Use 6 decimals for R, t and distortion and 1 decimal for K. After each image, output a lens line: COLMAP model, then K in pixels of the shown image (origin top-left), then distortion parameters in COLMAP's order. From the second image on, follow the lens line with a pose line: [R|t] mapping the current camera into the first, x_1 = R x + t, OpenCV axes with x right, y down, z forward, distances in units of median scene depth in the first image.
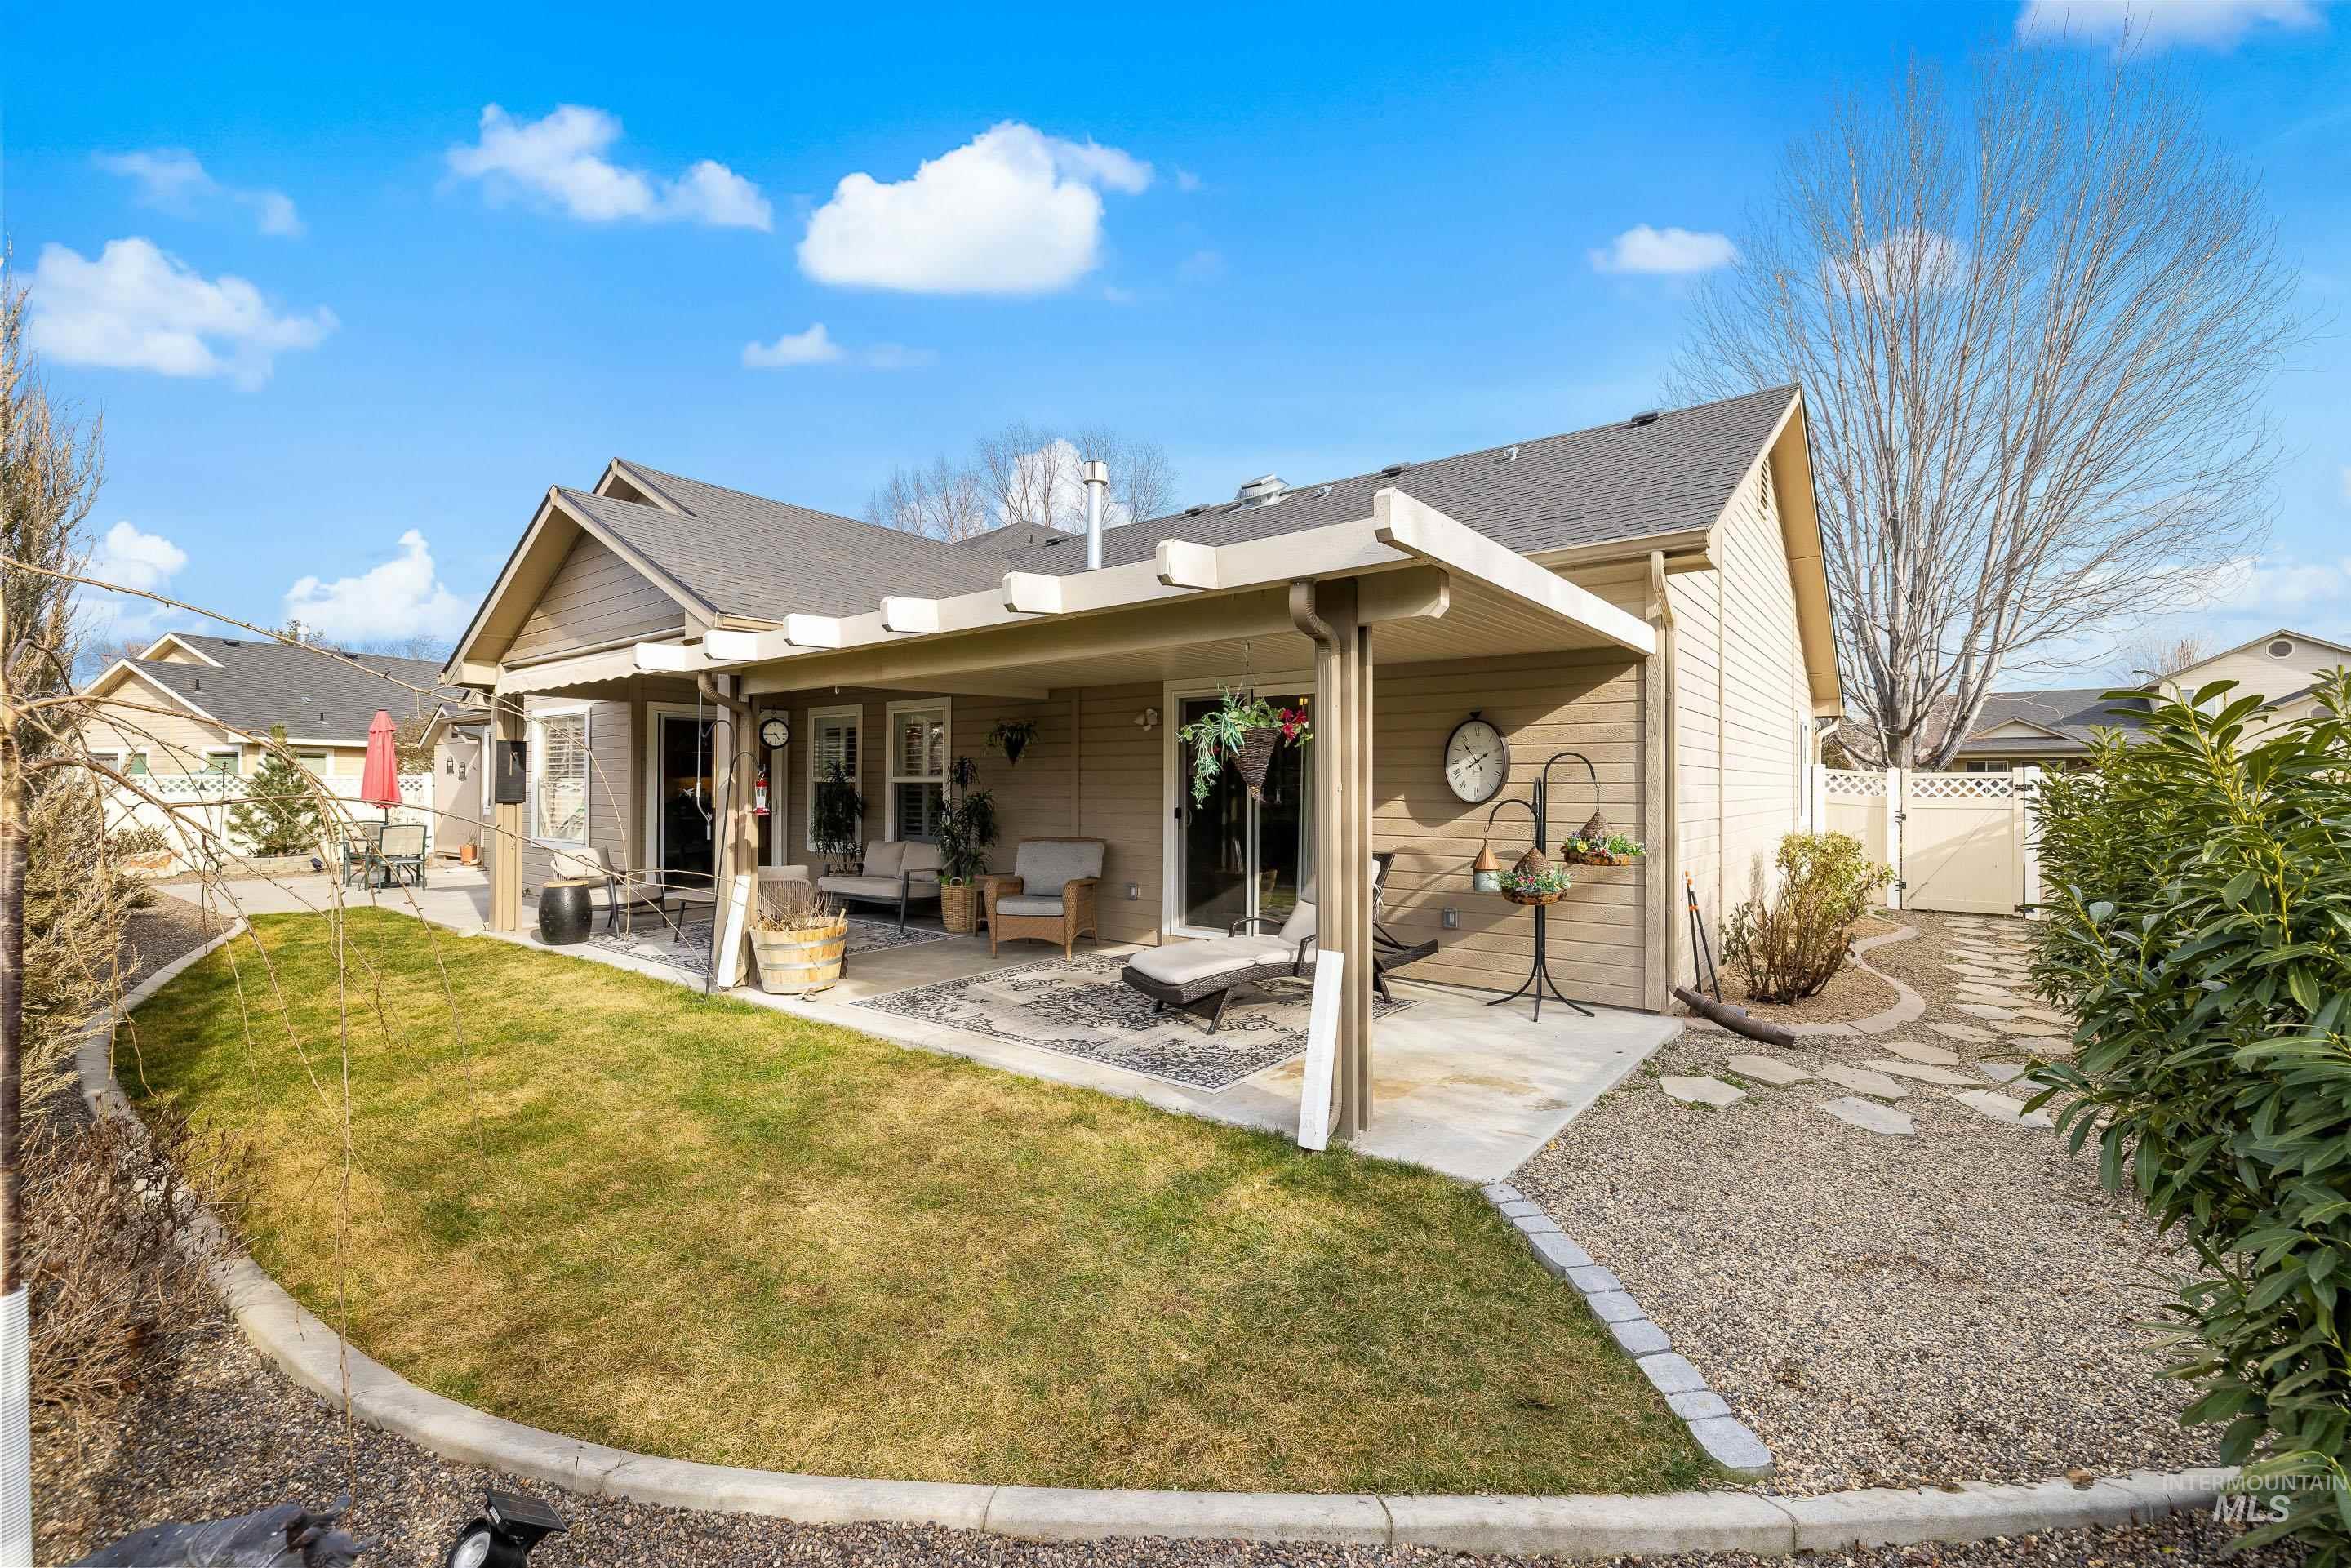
lens RADIAL K [[998.8, 0, 1171.6], [0, 998.8, 787.8], [0, 0, 1]] dist [-0.000145, 0.000409]
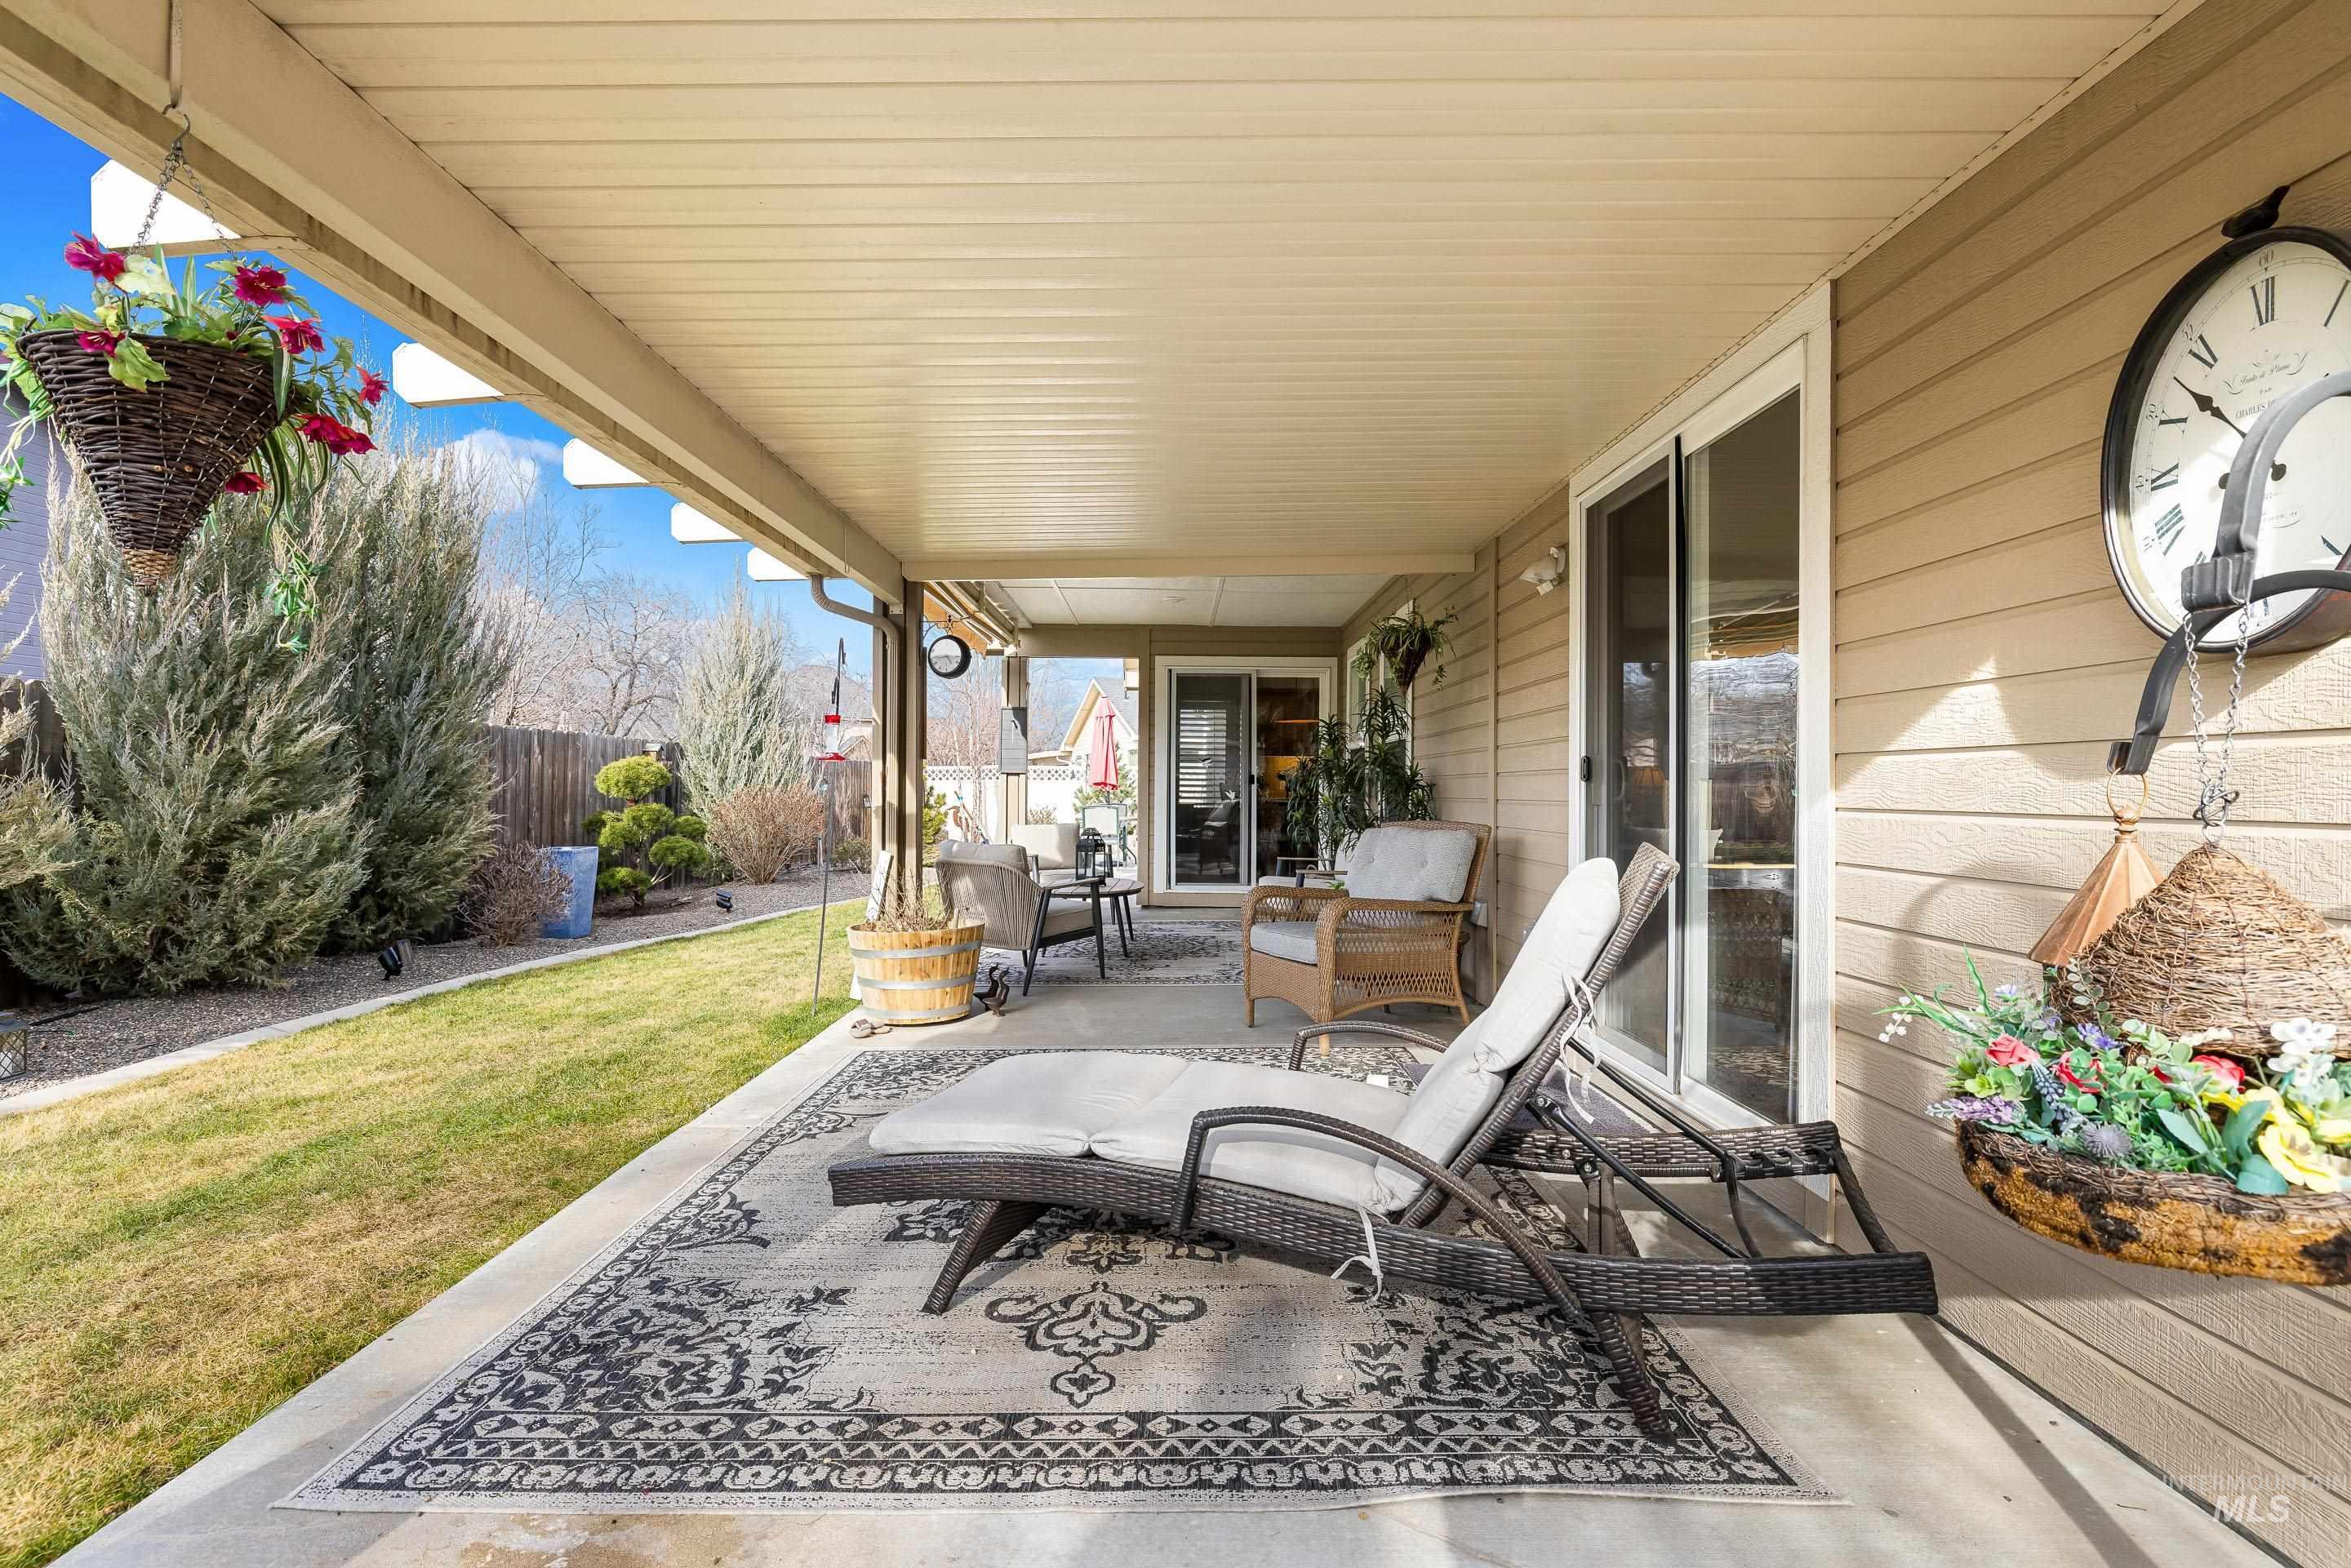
lens RADIAL K [[1101.7, 0, 1171.1], [0, 1101.7, 786.9], [0, 0, 1]] dist [-0.002400, -0.000521]
pose [[0.606438, -0.003086, -0.795125, 0.456262], [-0.000999, 0.999989, -0.004643, 0.058998], [0.795130, 0.003610, 0.606428, 0.895808]]
